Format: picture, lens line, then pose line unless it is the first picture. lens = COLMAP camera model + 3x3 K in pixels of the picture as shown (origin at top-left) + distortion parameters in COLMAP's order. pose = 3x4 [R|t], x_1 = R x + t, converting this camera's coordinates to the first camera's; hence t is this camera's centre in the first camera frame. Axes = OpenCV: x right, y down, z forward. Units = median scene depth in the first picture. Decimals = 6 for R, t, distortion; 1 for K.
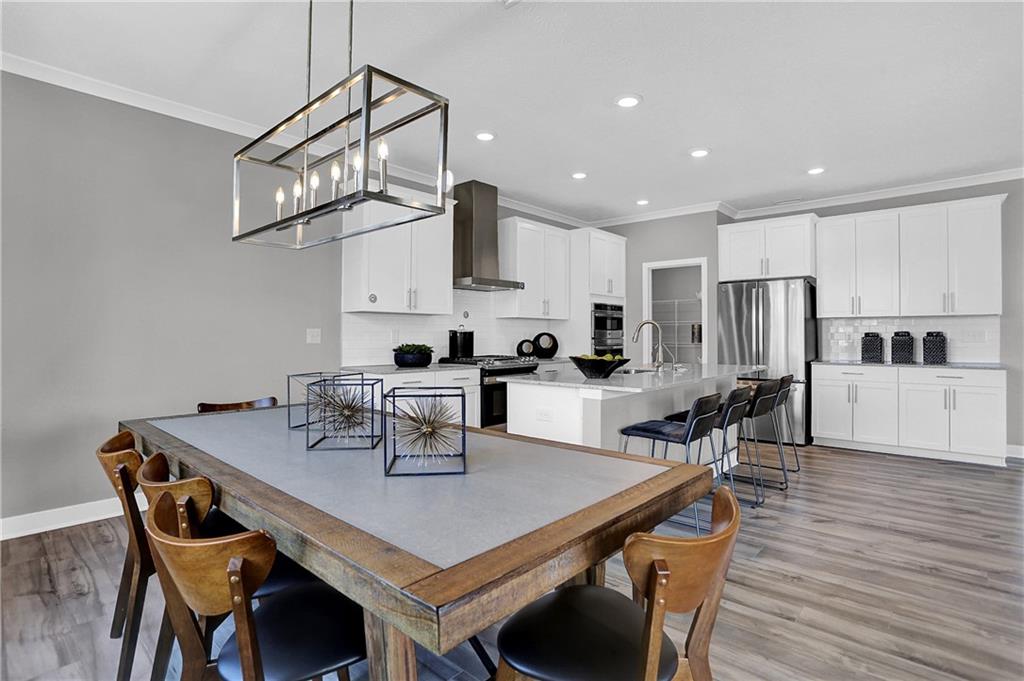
lens RADIAL K [[499.6, 0, 506.4], [0, 499.6, 337.1], [0, 0, 1]] dist [-0.057642, 0.007264]
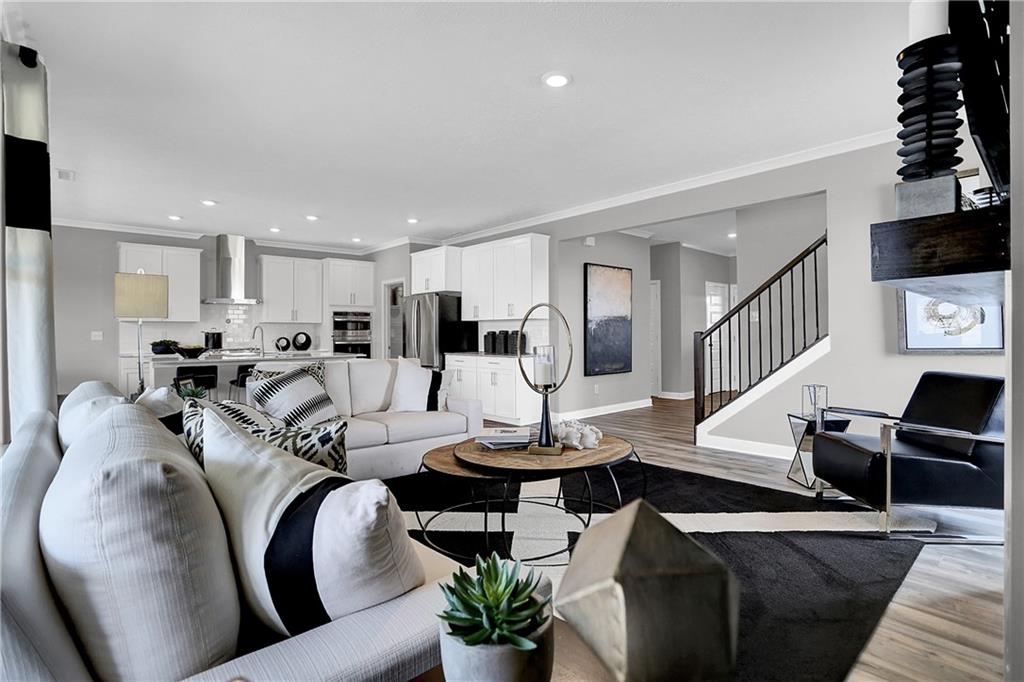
lens RADIAL K [[499.6, 0, 516.0], [0, 499.6, 333.6], [0, 0, 1]] dist [-0.057642, 0.007264]
pose [[0.993653, -0.005455, -0.112353, 0.942799], [0.005106, 0.999981, -0.003402, 0.002778], [0.112369, 0.002806, 0.993663, -0.378310]]
